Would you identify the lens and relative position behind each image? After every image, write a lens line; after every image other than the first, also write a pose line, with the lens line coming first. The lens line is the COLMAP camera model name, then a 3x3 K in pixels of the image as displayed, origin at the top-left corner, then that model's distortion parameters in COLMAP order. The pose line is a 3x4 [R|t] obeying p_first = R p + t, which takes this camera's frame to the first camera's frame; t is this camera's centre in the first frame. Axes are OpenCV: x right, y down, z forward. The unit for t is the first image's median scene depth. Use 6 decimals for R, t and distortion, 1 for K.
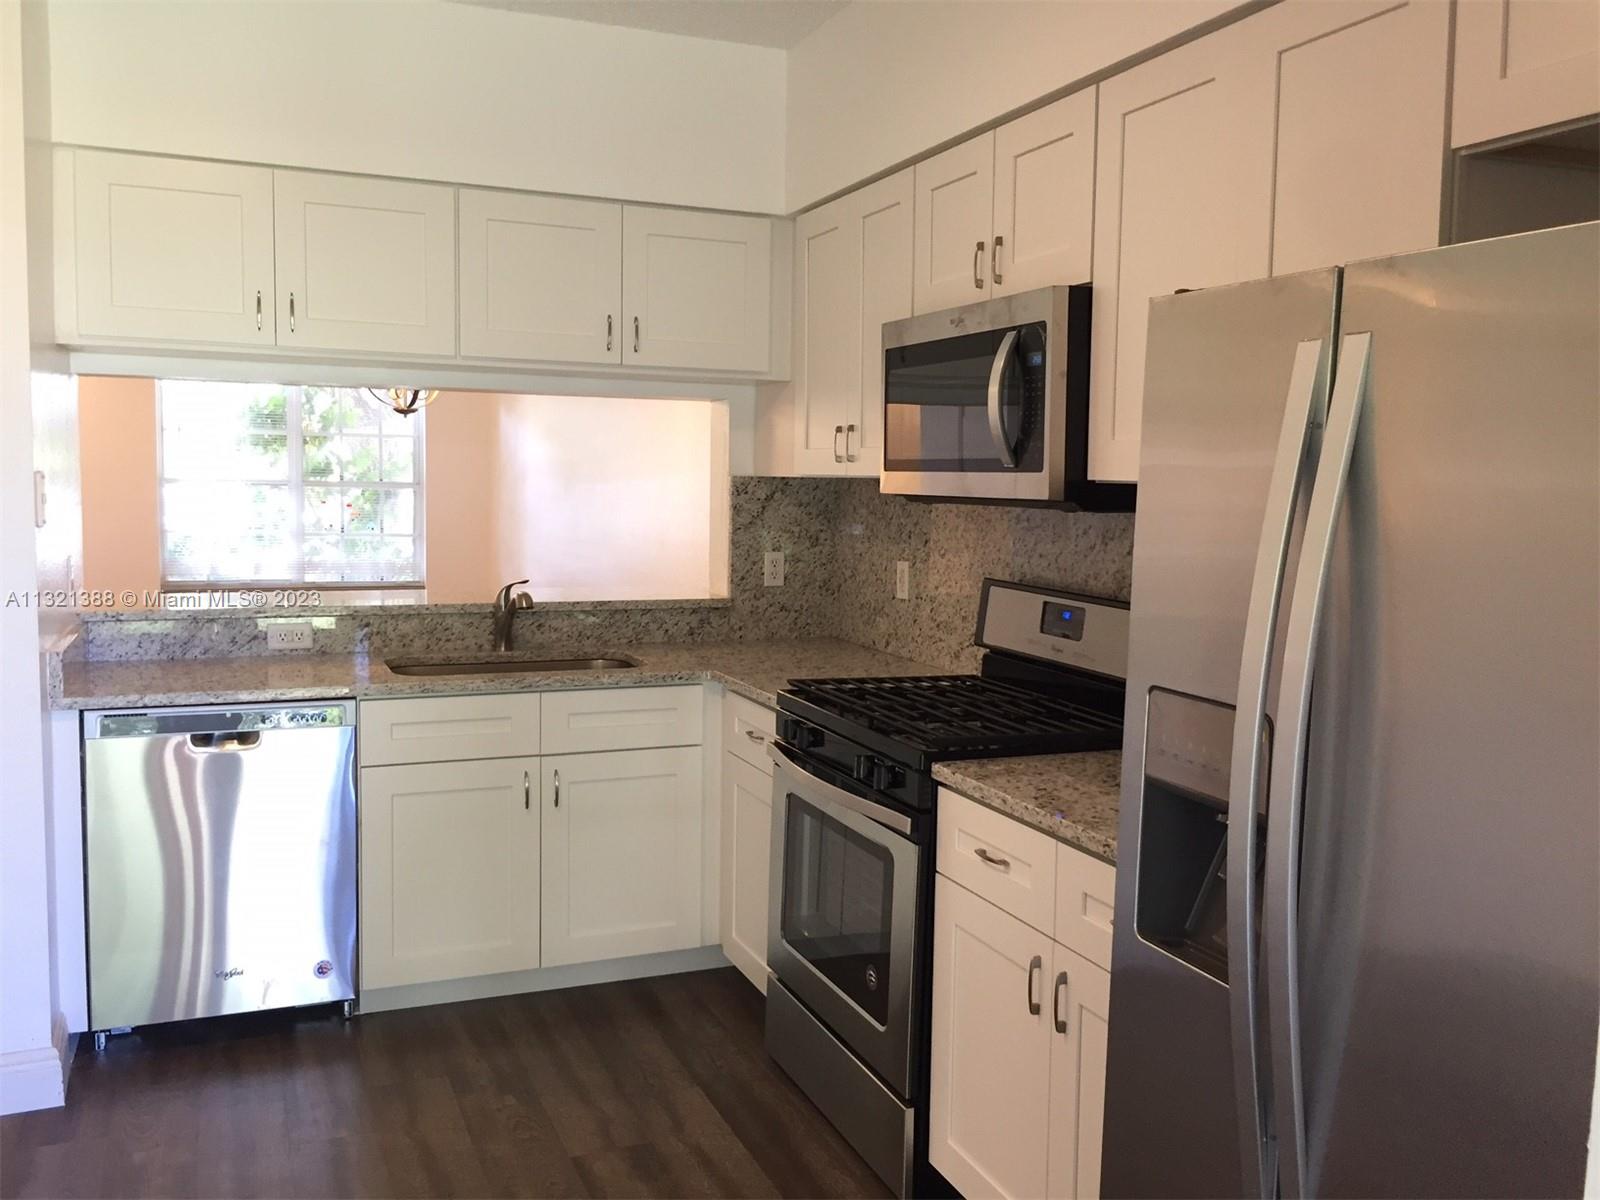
lens RADIAL K [[1377.5, 0, 801.9], [0, 1377.5, 597.5], [0, 0, 1]] dist [0.029993, 0.003684]
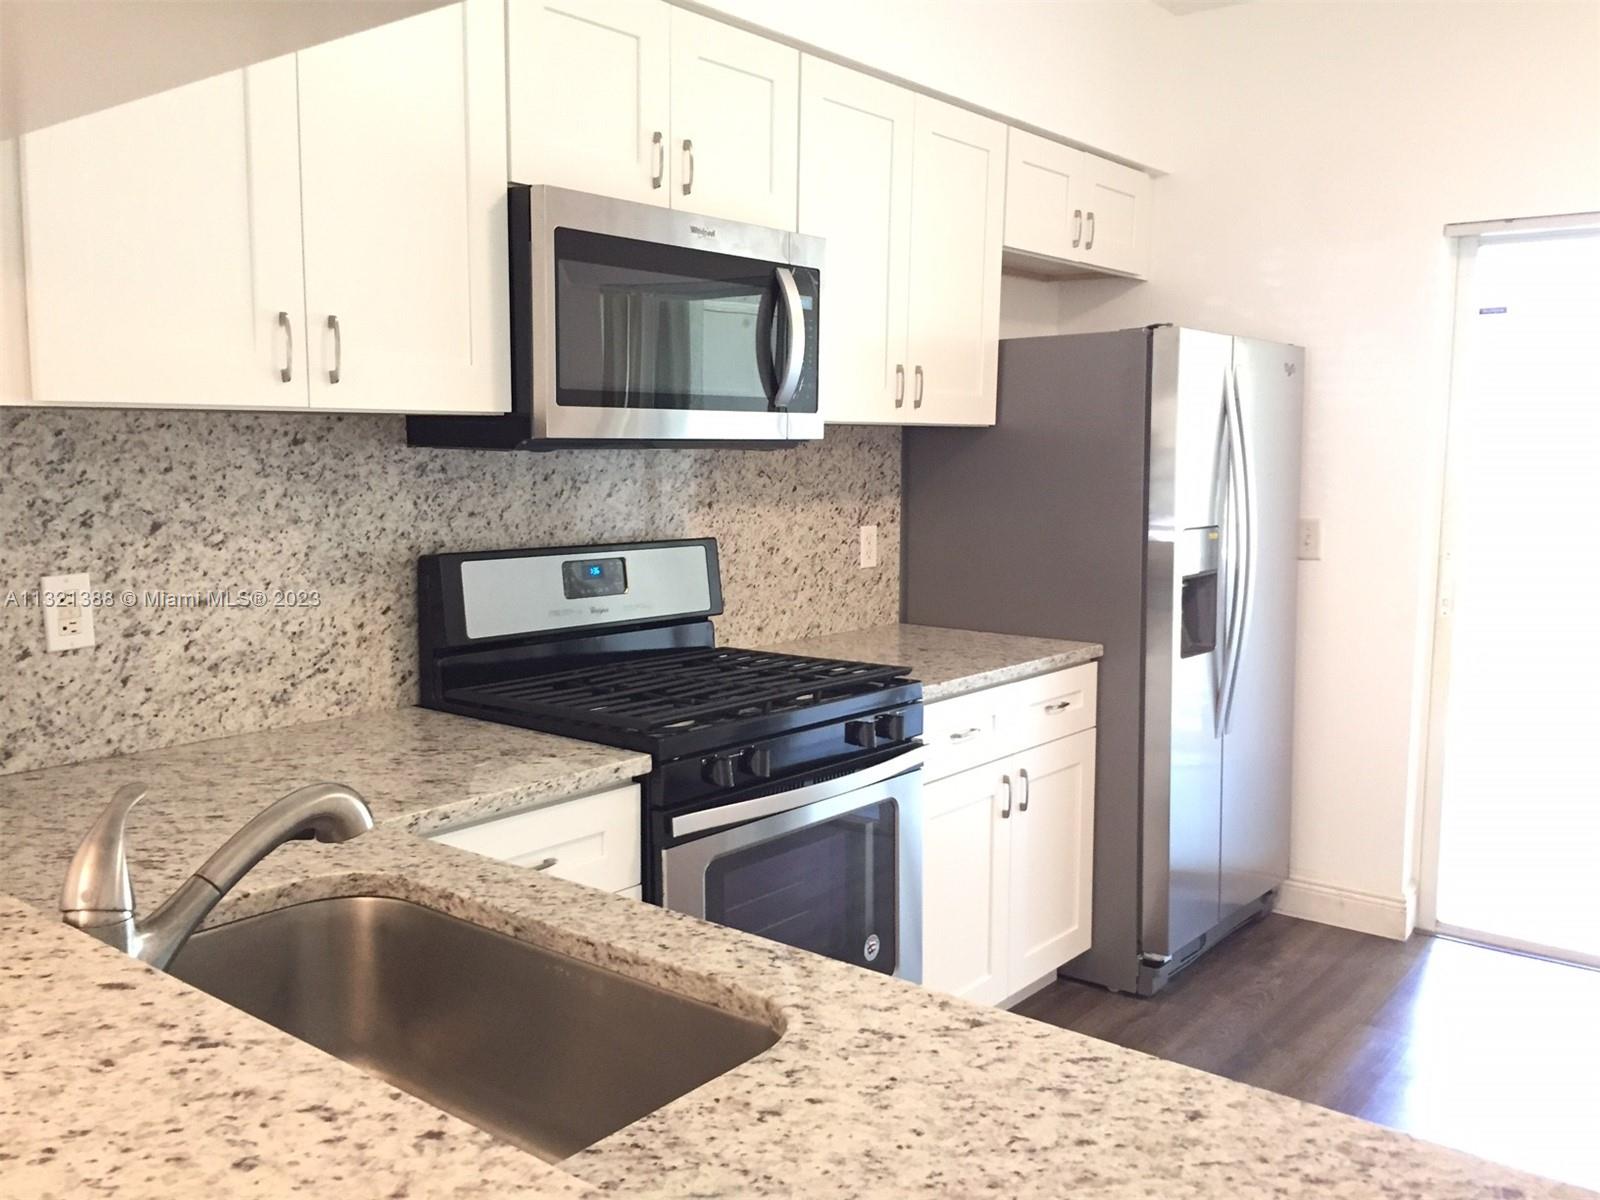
lens RADIAL K [[1377.5, 0, 801.8], [0, 1377.5, 597.3], [0, 0, 1]] dist [0.029993, 0.003684]
pose [[-0.484830, -0.118839, 0.866497, -0.536100], [0.063375, 0.983348, 0.170325, -0.094331], [-0.872310, 0.137493, -0.469225, 1.084781]]
